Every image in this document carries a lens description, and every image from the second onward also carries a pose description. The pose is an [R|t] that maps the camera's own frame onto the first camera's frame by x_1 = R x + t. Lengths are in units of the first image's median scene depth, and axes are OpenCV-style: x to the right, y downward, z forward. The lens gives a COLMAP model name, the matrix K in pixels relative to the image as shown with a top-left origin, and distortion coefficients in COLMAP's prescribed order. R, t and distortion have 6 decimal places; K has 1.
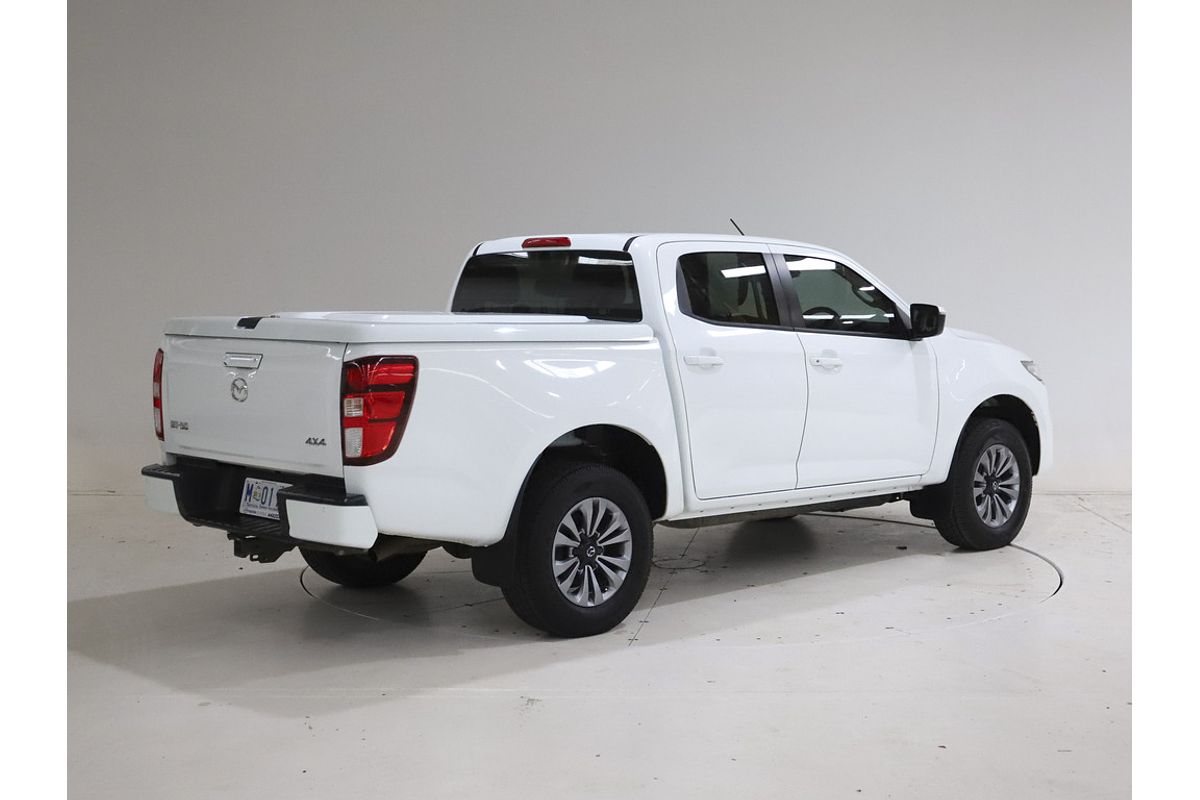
lens RADIAL K [[1454.6, 0, 600.3], [0, 1454.6, 397.4], [0, 0, 1]] dist [0.005144, 0.000000]
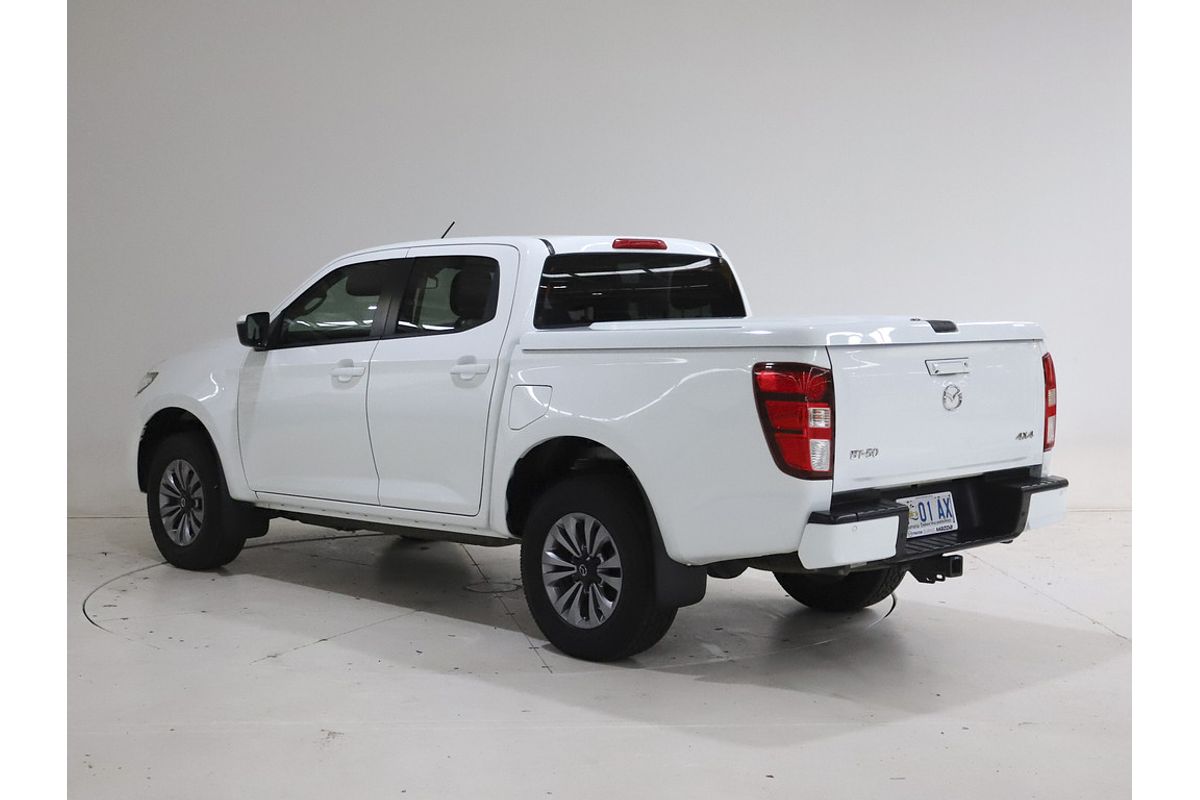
lens RADIAL K [[1461.2, 0, 600.2], [0, 1461.2, 401.8], [0, 0, 1]] dist [0.022200, 0.000000]
pose [[0.103939, -0.069457, 0.992155, -1.135621], [0.079101, 0.994976, 0.061367, -0.073731], [-0.991433, 0.072102, 0.108911, 1.058758]]
